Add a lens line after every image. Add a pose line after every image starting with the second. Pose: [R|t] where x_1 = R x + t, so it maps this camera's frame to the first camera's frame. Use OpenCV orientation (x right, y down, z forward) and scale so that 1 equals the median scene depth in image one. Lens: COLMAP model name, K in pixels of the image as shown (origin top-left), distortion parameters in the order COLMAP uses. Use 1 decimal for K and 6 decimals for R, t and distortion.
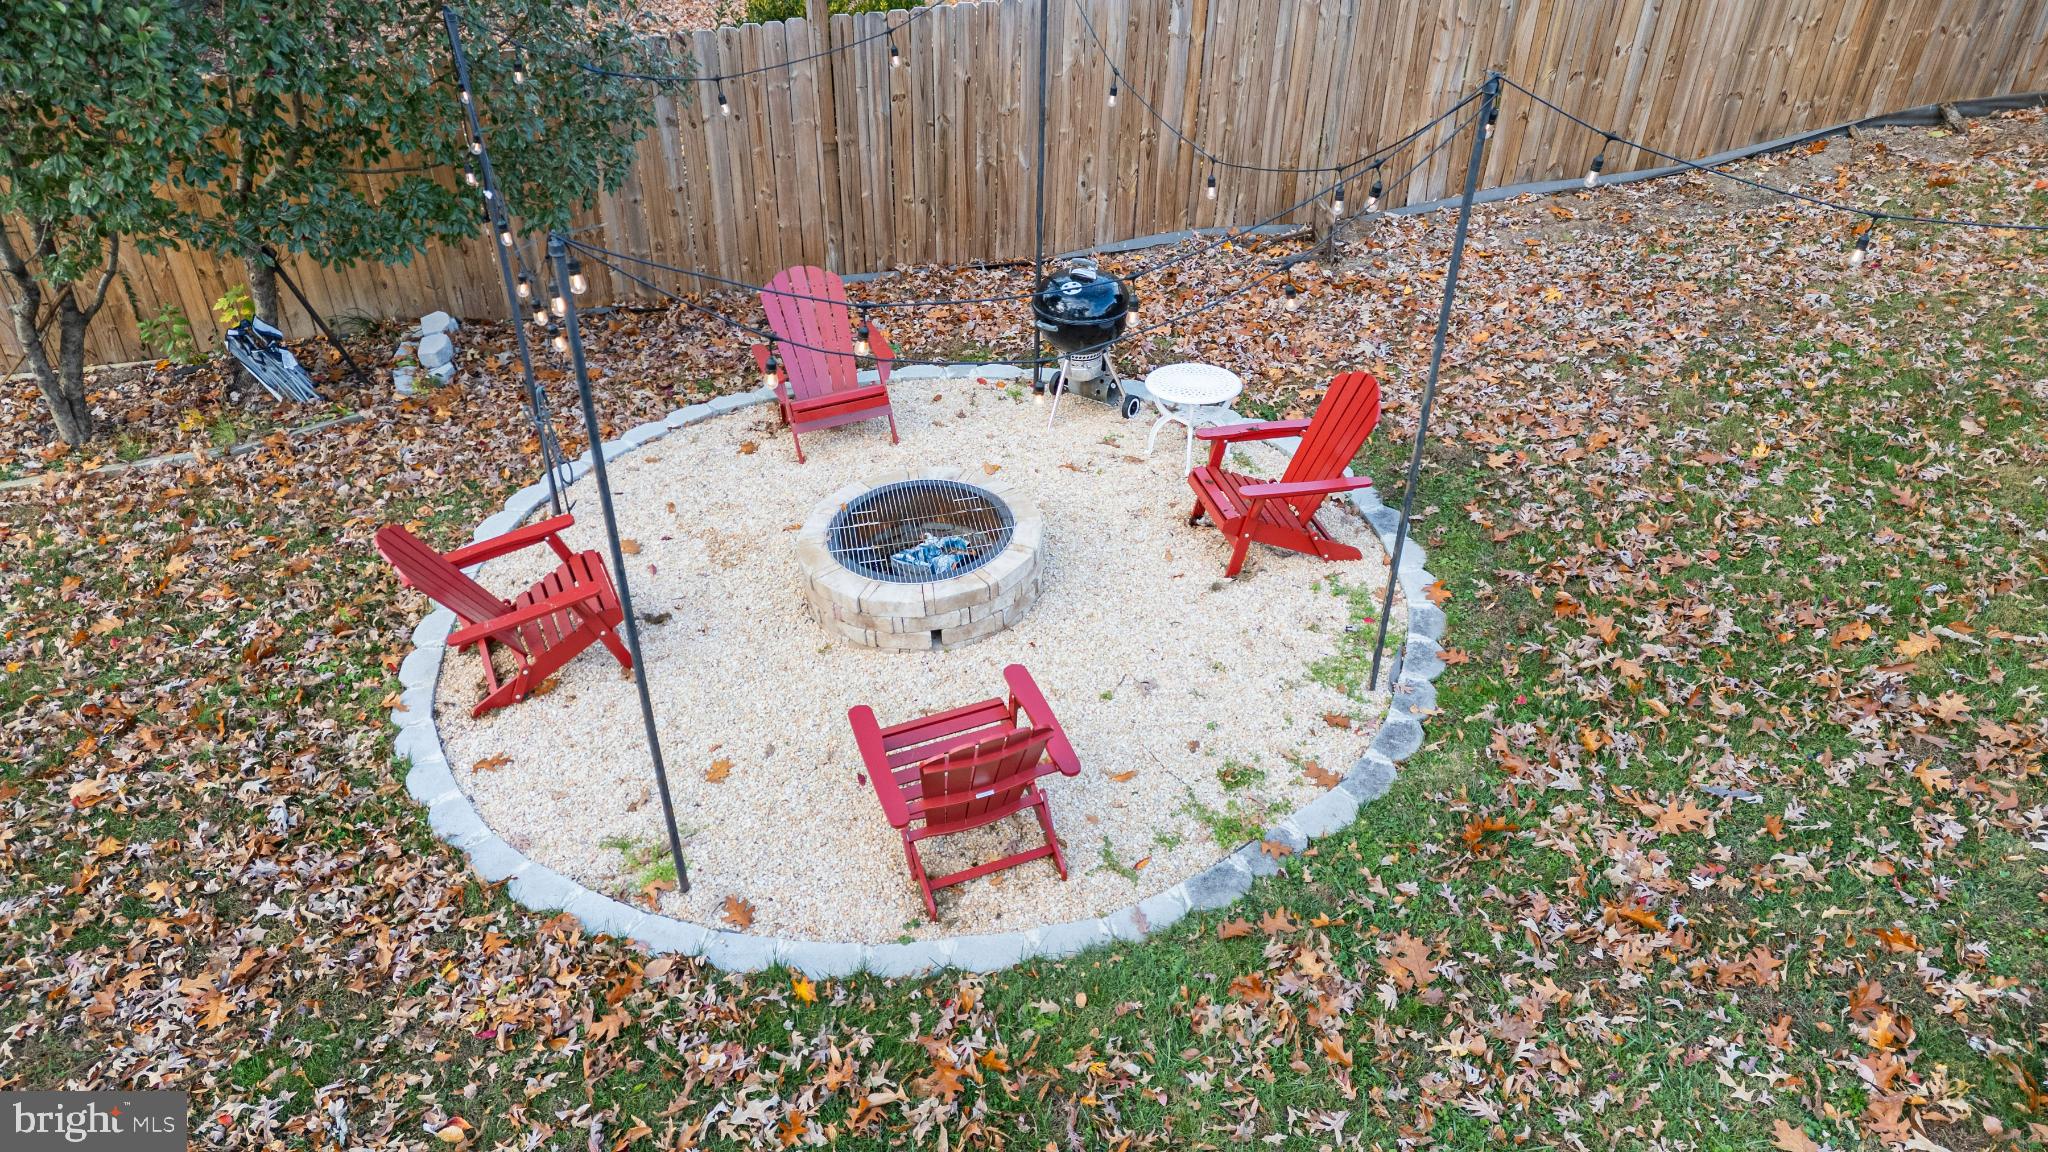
lens RADIAL K [[1423.8, 0, 1018.4], [0, 1423.8, 579.6], [0, 0, 1]] dist [0.064706, -0.002513]
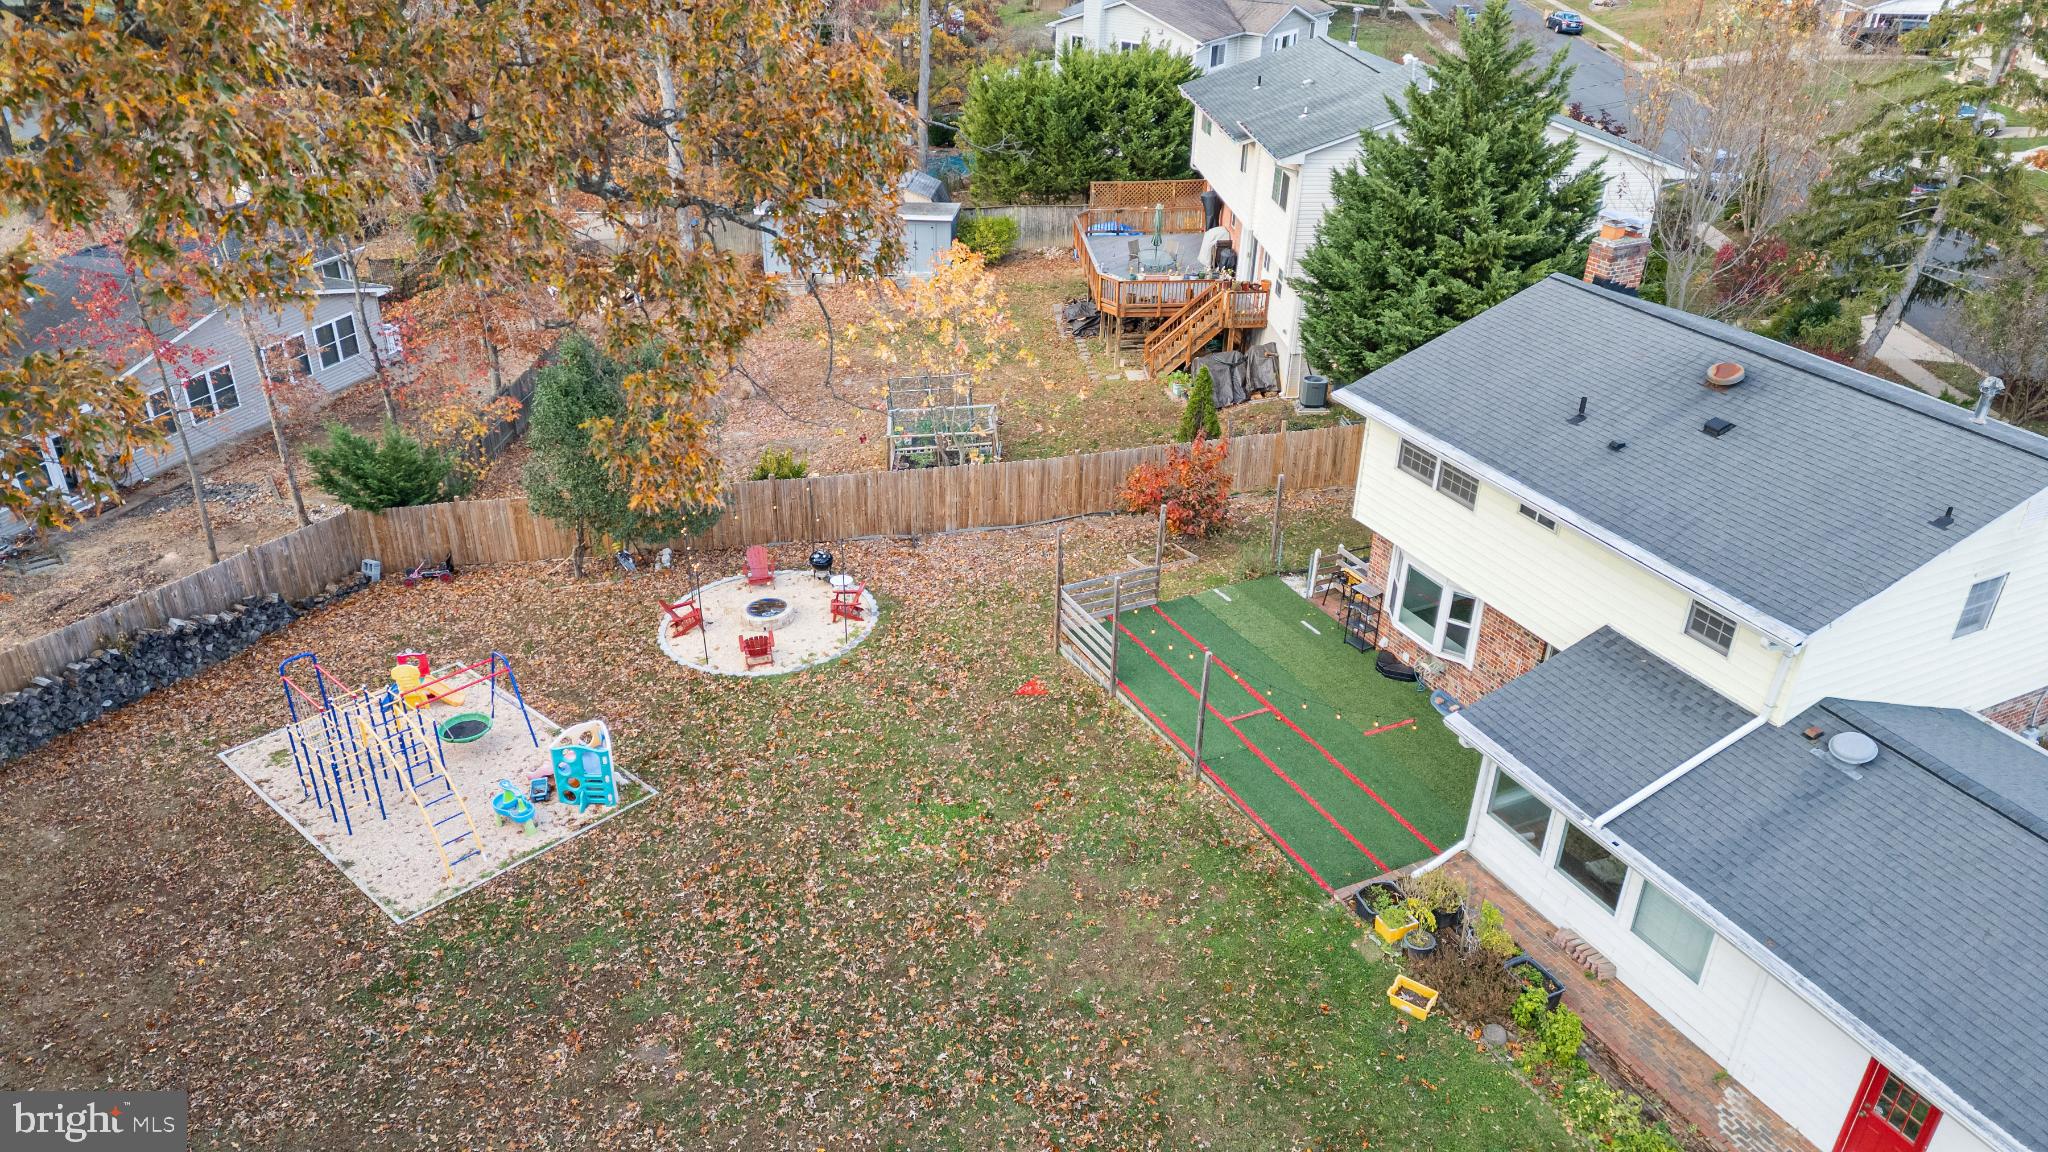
lens RADIAL K [[1423.8, 0, 1022.9], [0, 1423.8, 574.4], [0, 0, 1]] dist [0.064706, -0.002513]
pose [[0.994028, 0.060151, -0.091054, 1.178679], [-0.070639, 0.990649, -0.116724, 0.343029], [0.083182, 0.122459, 0.988982, -3.557443]]
